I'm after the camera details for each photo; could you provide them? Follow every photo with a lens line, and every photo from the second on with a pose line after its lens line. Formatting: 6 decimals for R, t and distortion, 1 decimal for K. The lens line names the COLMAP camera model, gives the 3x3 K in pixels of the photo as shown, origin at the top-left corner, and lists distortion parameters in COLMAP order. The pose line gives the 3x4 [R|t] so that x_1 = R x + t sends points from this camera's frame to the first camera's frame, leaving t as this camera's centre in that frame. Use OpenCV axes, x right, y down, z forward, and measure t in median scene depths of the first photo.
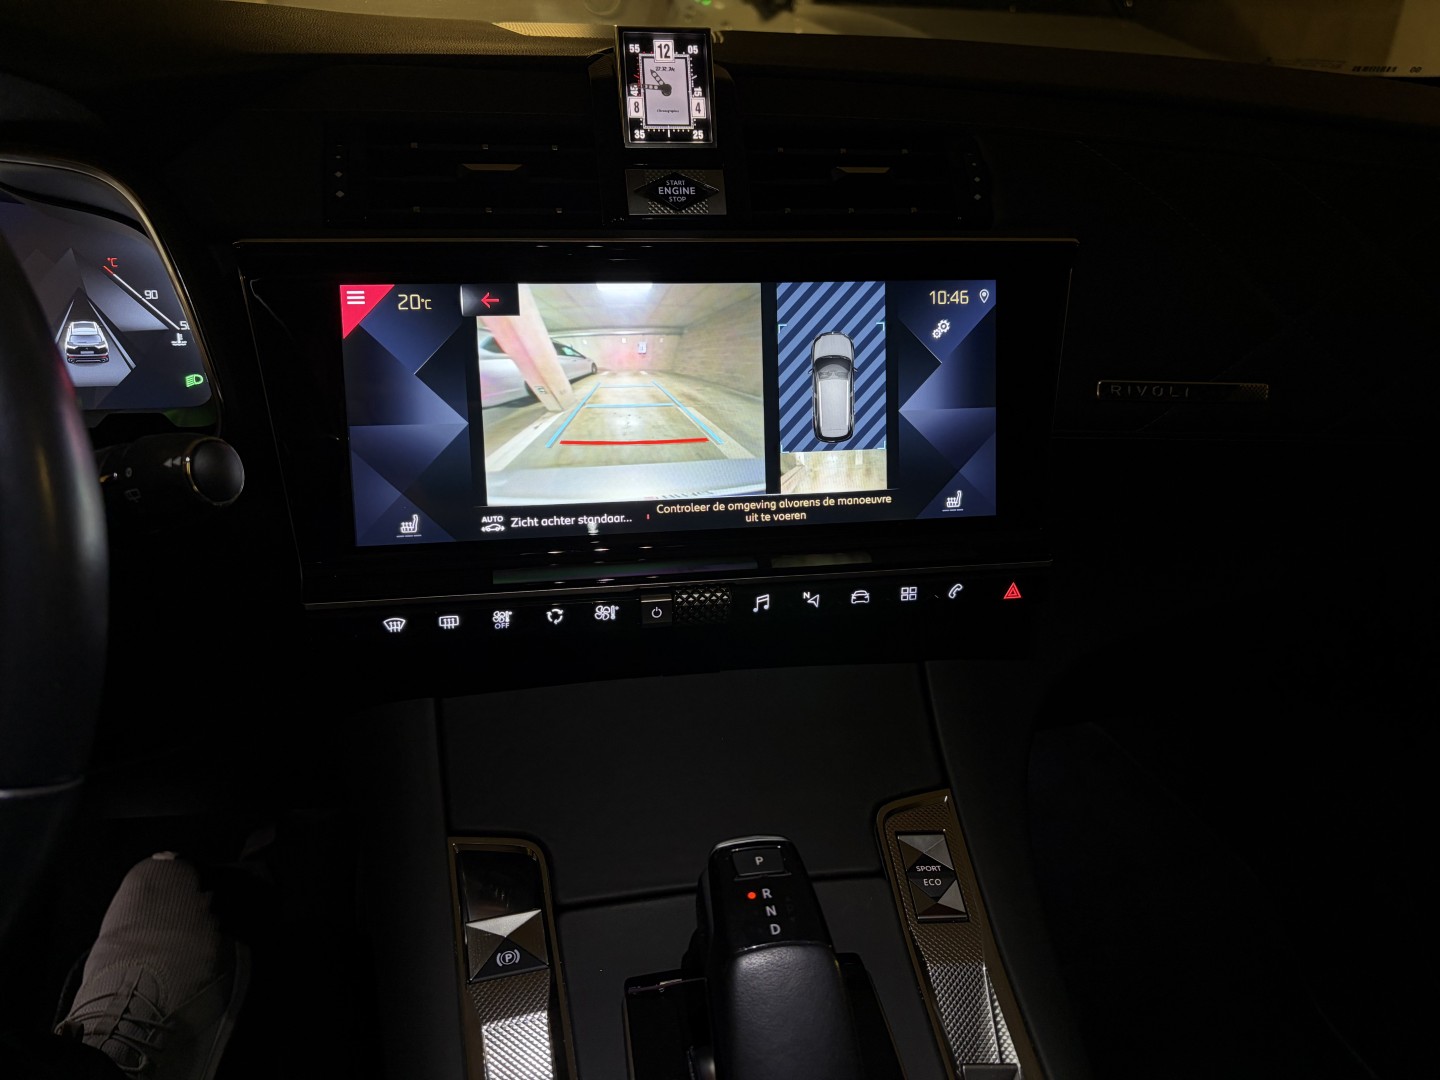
lens RADIAL K [[1108.2, 0, 726.1], [0, 1108.2, 549.8], [0, 0, 1]] dist [0.036073, -0.047554]
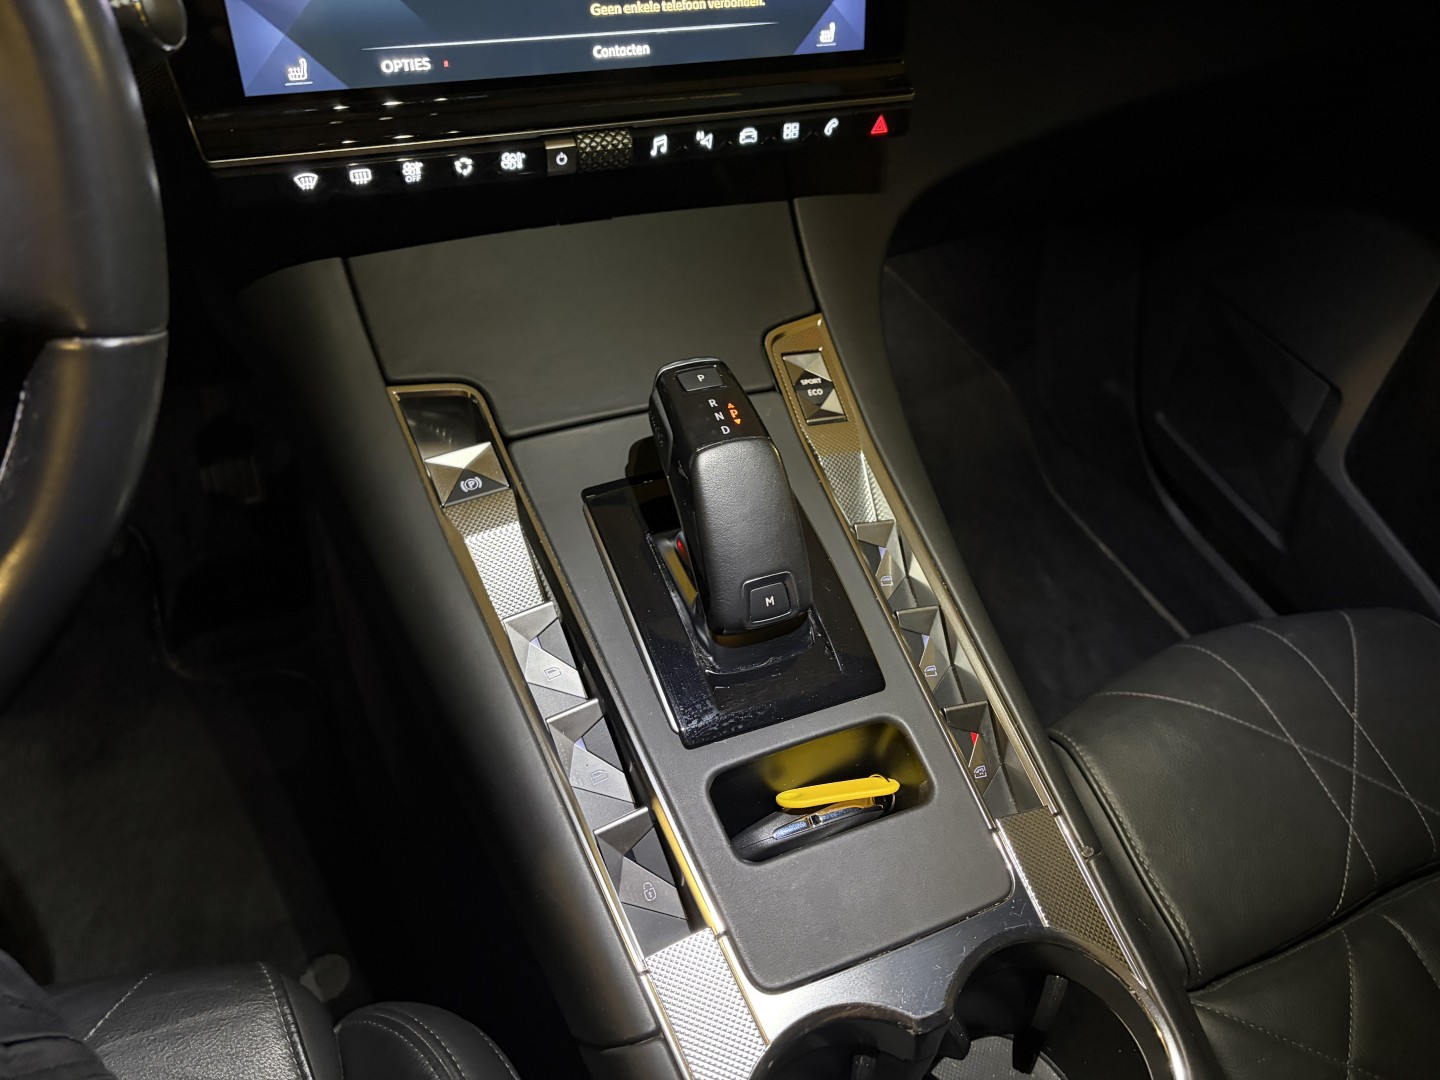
lens RADIAL K [[1108.2, 0, 726.1], [0, 1108.2, 549.8], [0, 0, 1]] dist [0.036073, -0.047554]
pose [[0.971358, -0.113749, 0.208626, -0.173524], [0.027294, 0.925578, 0.377571, 0.006641], [-0.236048, -0.361062, 0.902172, -0.101244]]
